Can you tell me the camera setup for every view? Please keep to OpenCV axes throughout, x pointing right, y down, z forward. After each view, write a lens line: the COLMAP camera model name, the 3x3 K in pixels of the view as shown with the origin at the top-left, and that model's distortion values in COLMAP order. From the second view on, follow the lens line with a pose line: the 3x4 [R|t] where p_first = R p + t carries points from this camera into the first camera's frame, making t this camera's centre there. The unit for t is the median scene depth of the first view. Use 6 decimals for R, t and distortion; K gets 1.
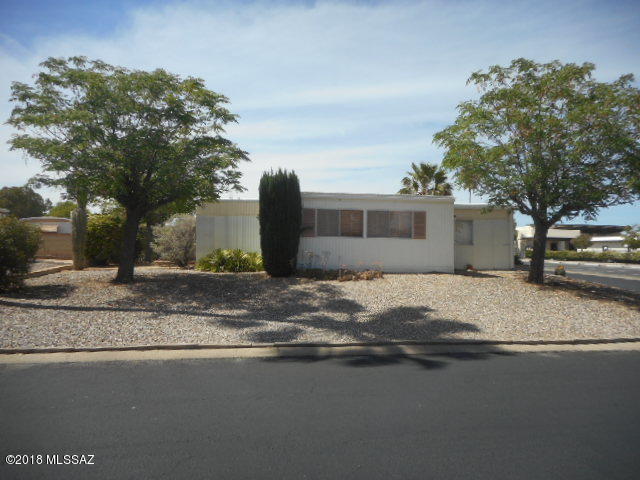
lens RADIAL K [[482.2, 0, 320.0], [0, 482.2, 240.0], [0, 0, 1]] dist [0.008908, 0.002742]
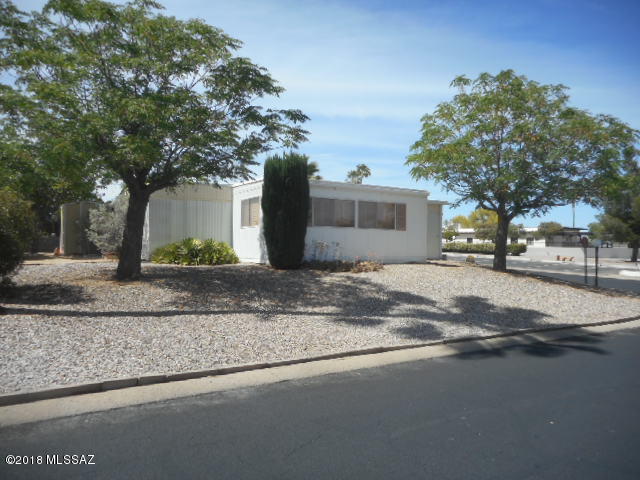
lens RADIAL K [[482.2, 0, 320.0], [0, 482.2, 240.0], [0, 0, 1]] dist [0.008908, 0.002742]
pose [[0.925147, 0.007821, 0.379528, -0.367906], [-0.015658, 0.999723, 0.017566, 0.003252], [-0.379285, -0.022193, 0.925014, 0.120052]]
